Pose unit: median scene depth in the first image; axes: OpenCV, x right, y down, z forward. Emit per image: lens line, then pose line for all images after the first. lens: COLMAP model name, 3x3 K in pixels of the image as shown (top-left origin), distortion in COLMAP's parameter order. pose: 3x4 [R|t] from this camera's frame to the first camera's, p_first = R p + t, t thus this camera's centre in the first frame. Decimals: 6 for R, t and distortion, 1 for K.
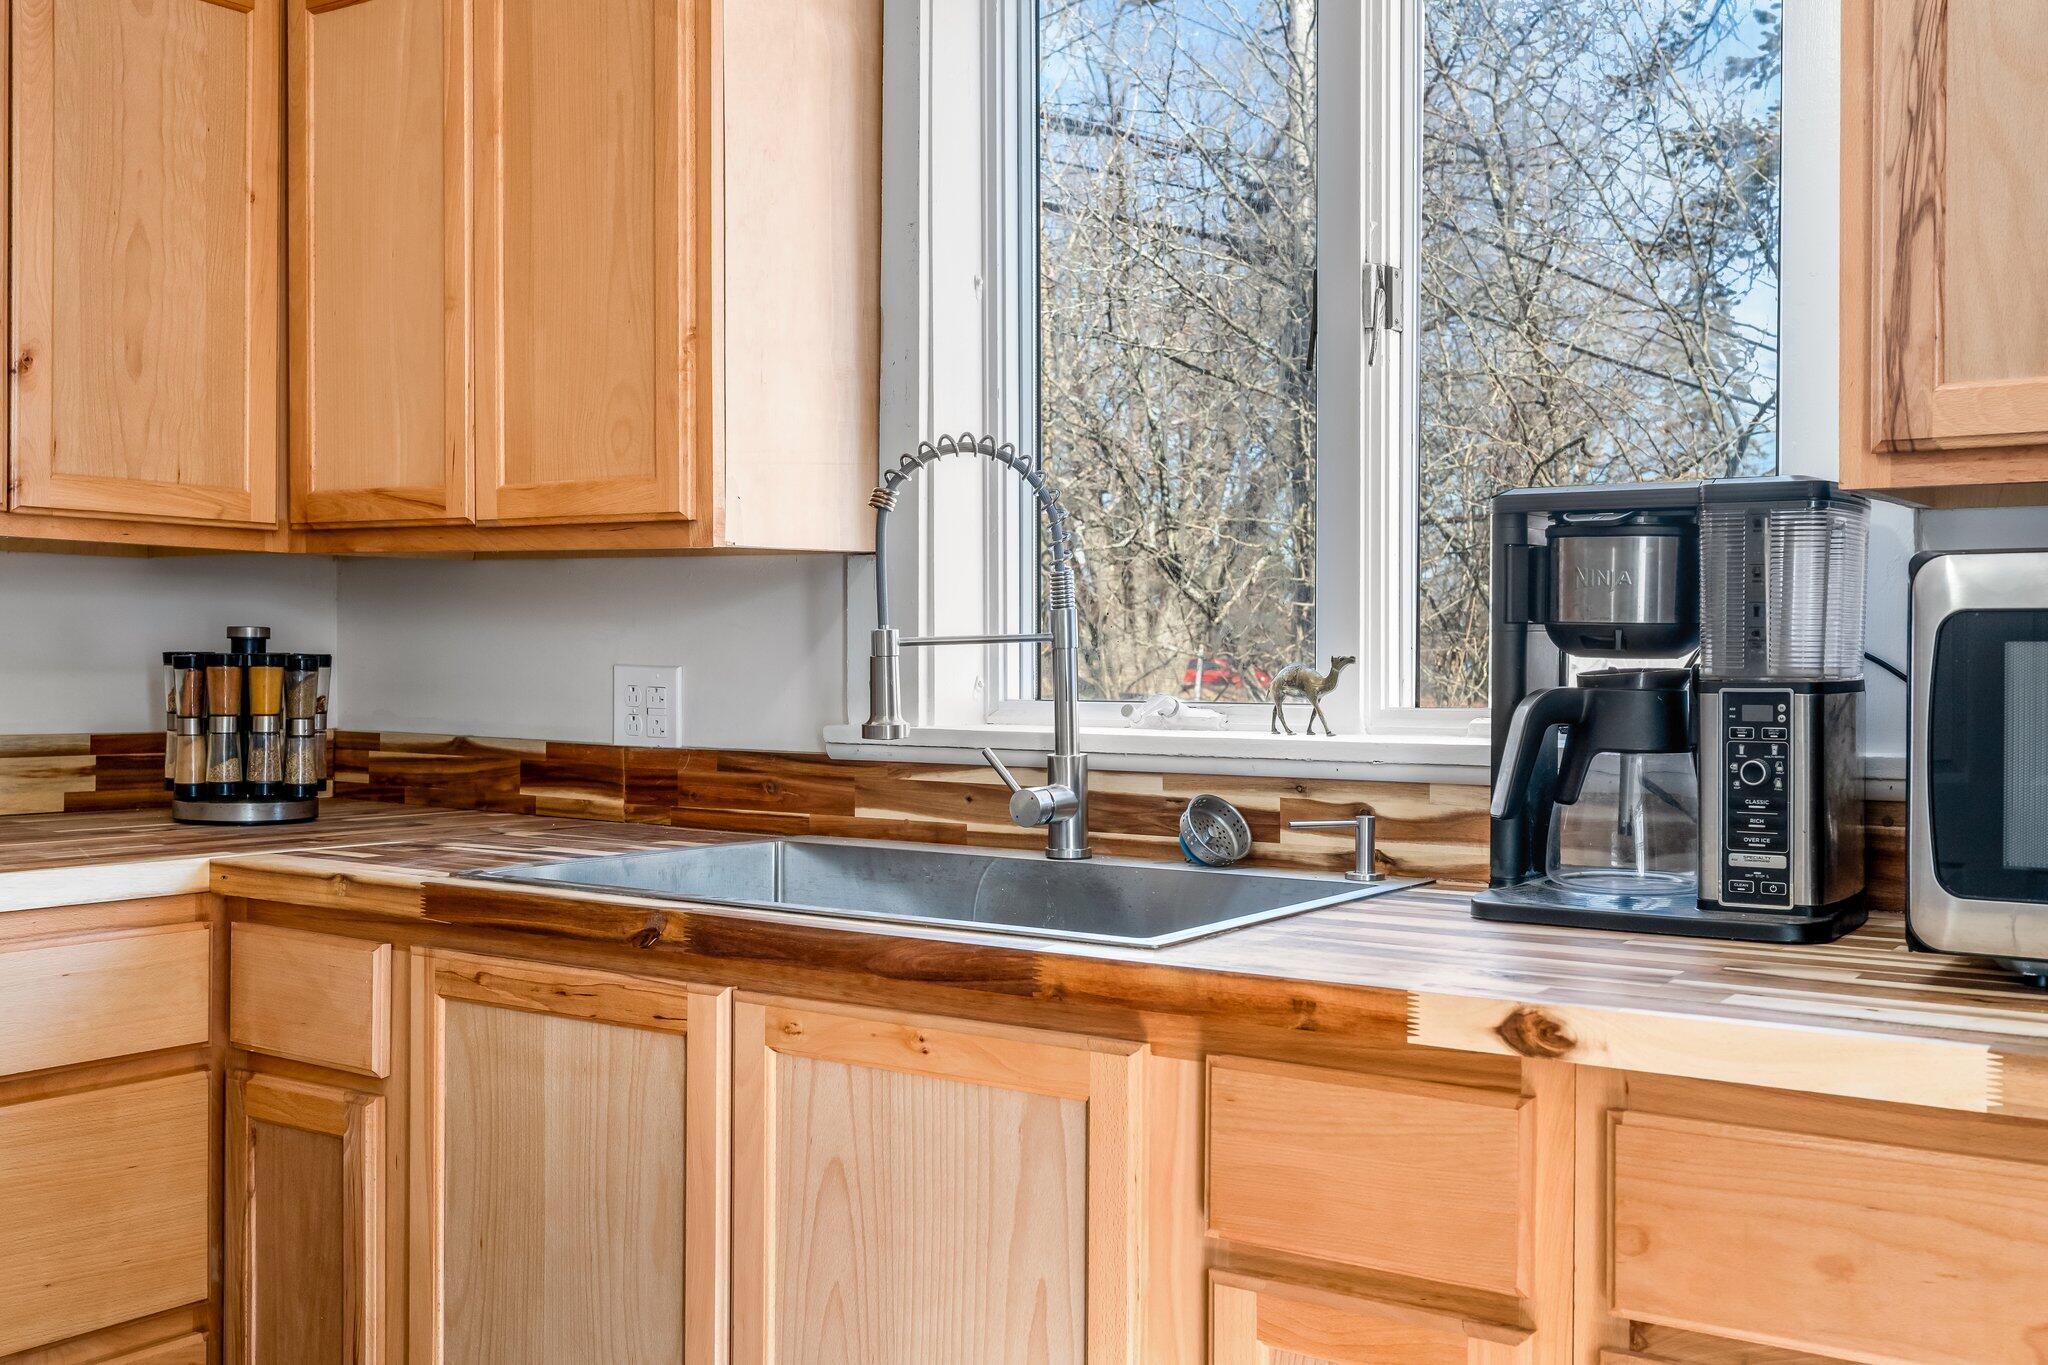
lens RADIAL K [[2000.4, 0, 1024.6], [0, 2000.4, 683.0], [0, 0, 1]] dist [0.007443, 0.000000]
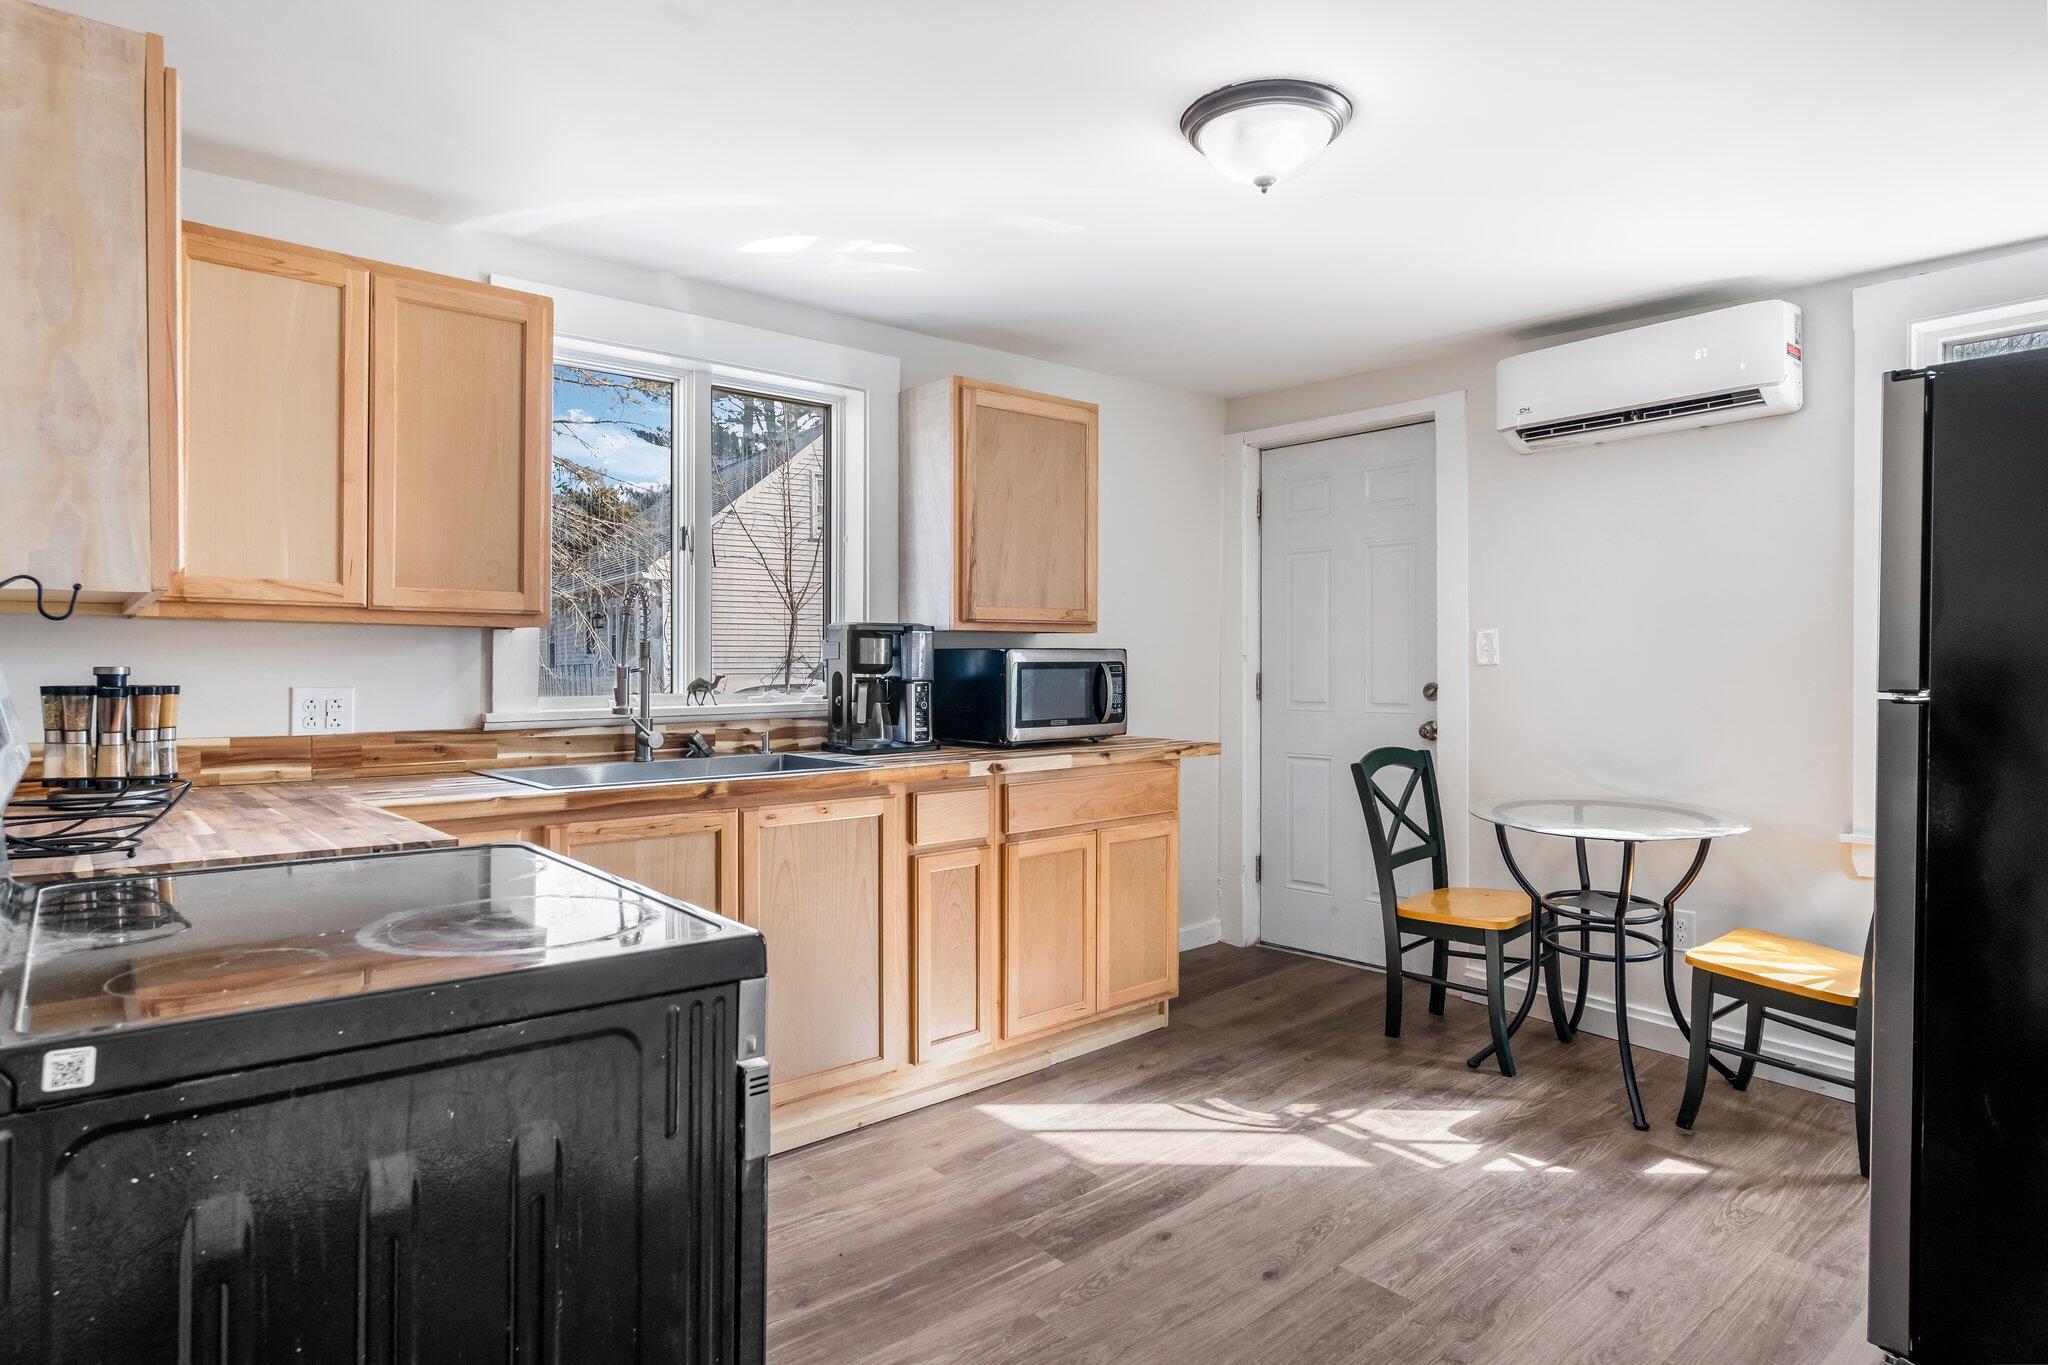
lens RADIAL K [[1124.5, 0, 1026.0], [0, 1124.5, 668.6], [0, 0, 1]] dist [0.000123, -0.000035]
pose [[0.267652, -0.011954, 0.963441, -1.128150], [0.019401, 0.999787, 0.007015, -0.023153], [-0.963320, 0.016814, 0.267827, 0.200001]]
